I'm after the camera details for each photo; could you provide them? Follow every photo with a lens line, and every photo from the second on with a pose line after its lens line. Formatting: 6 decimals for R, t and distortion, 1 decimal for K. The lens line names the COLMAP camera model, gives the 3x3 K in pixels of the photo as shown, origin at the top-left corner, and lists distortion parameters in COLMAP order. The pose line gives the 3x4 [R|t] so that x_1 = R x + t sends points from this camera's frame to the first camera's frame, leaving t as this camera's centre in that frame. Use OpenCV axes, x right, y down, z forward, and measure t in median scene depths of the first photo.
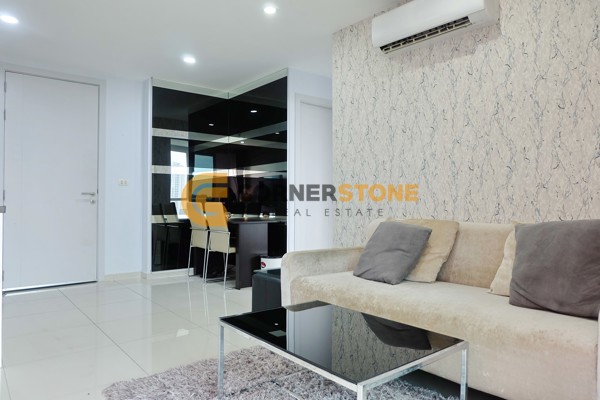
lens RADIAL K [[414.5, 0, 301.3], [0, 414.5, 195.6], [0, 0, 1]] dist [-0.046887, 0.058085]
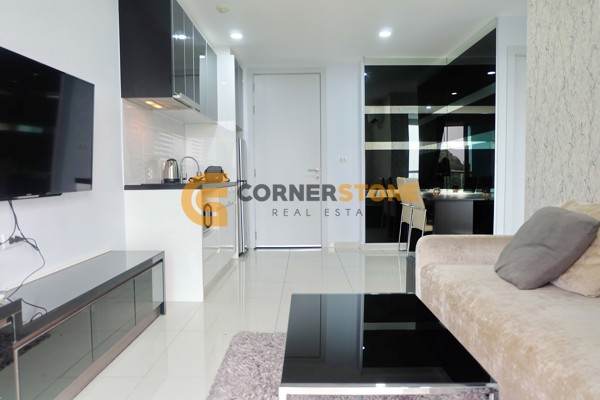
lens RADIAL K [[414.5, 0, 301.3], [0, 414.5, 195.6], [0, 0, 1]] dist [-0.046887, 0.058085]
pose [[0.779201, 0.023246, -0.626343, 0.196880], [0.019676, 0.997912, 0.061515, -0.007176], [0.626465, -0.060257, 0.777117, 0.083099]]
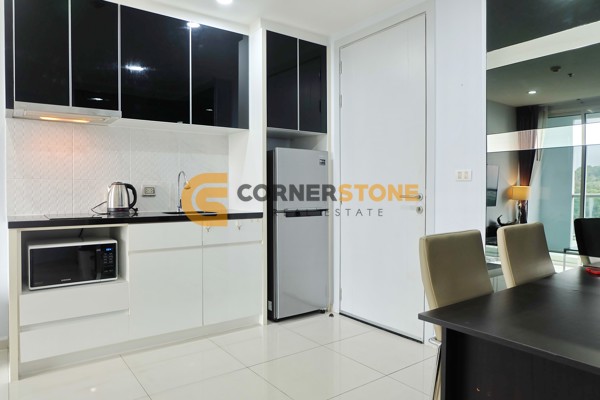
lens RADIAL K [[414.5, 0, 301.3], [0, 414.5, 195.6], [0, 0, 1]] dist [-0.046887, 0.058085]
pose [[-0.030477, 0.008437, -0.999500, 0.116067], [0.014401, 0.999864, 0.008001, -0.013889], [0.999432, -0.014150, -0.030595, 0.924124]]
